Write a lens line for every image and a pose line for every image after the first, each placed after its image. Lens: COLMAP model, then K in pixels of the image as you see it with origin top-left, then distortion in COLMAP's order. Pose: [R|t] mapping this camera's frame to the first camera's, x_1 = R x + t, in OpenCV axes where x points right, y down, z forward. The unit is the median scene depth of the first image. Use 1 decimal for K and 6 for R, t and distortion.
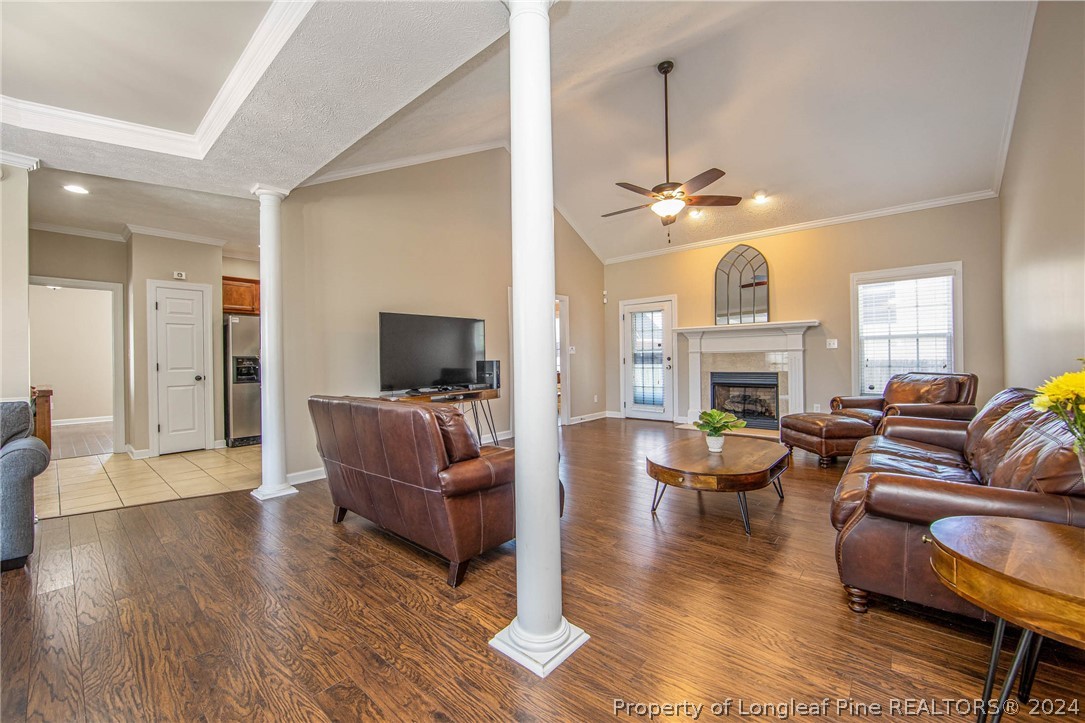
lens RADIAL K [[433.3, 0, 537.0], [0, 433.3, 356.3], [0, 0, 1]] dist [-0.006003, 0.000727]
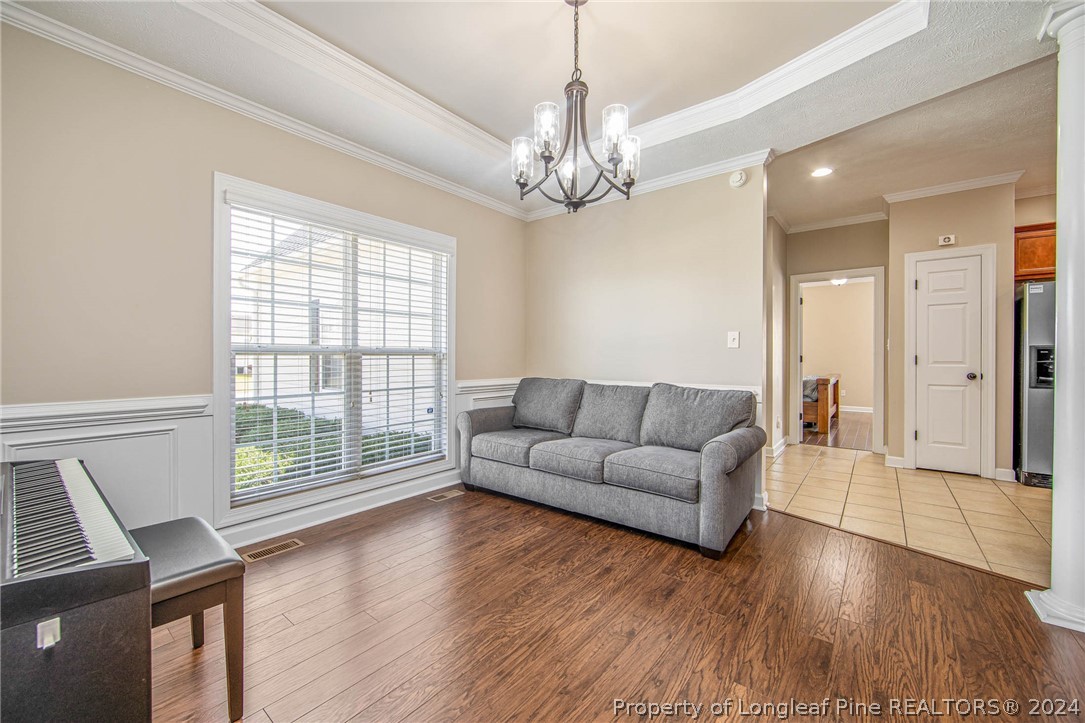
lens RADIAL K [[433.3, 0, 542.7], [0, 433.3, 358.8], [0, 0, 1]] dist [-0.006003, 0.000727]
pose [[0.062311, 0.019299, -0.997870, -0.114540], [0.004043, 0.999800, 0.019588, 0.004300], [0.998049, -0.005255, 0.062220, 0.254229]]
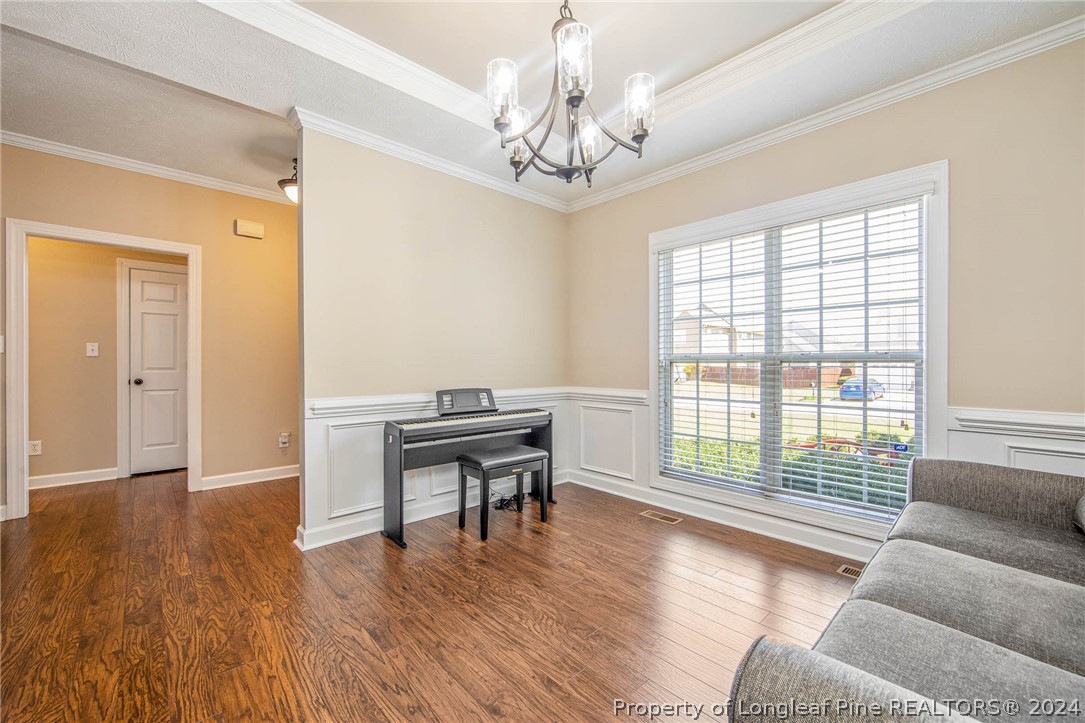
lens RADIAL K [[439.5, 0, 546.3], [0, 439.5, 365.0], [0, 0, 1]] dist [-0.010328, 0.001386]
pose [[-0.995244, 0.014229, 0.096369, -0.507494], [0.013844, 0.999893, -0.004664, 0.011518], [-0.096425, -0.003308, -0.995335, 0.615414]]
